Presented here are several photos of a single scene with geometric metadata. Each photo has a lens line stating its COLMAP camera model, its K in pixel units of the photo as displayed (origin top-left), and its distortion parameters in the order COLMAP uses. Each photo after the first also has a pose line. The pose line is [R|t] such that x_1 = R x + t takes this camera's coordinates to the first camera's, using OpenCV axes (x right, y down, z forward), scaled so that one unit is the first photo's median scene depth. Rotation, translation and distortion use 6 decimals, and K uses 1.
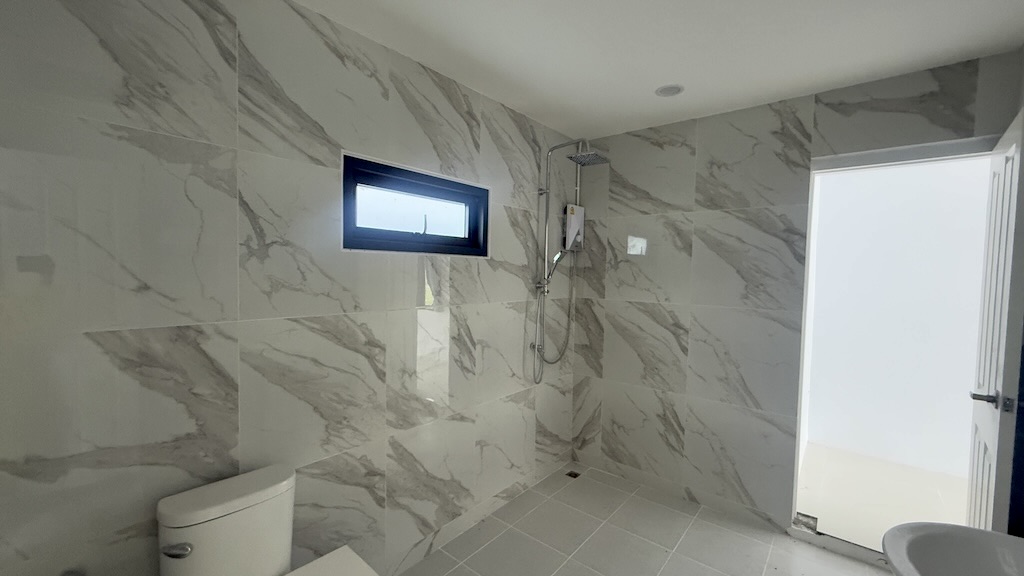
lens RADIAL K [[409.1, 0, 509.9], [0, 409.1, 286.9], [0, 0, 1]] dist [-0.000762, -0.000037]
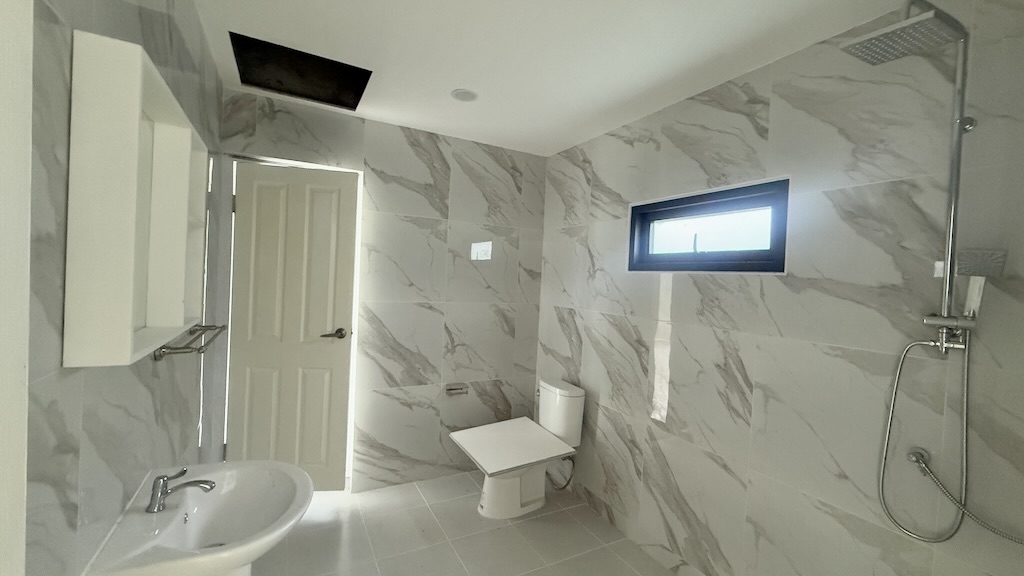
lens RADIAL K [[409.1, 0, 509.9], [0, 409.1, 286.9], [0, 0, 1]] dist [-0.000762, -0.000037]
pose [[-0.368510, -0.019204, -0.929425, 0.902892], [-0.093985, 0.995434, 0.016696, -0.017949], [0.924861, 0.093505, -0.368632, 0.950446]]
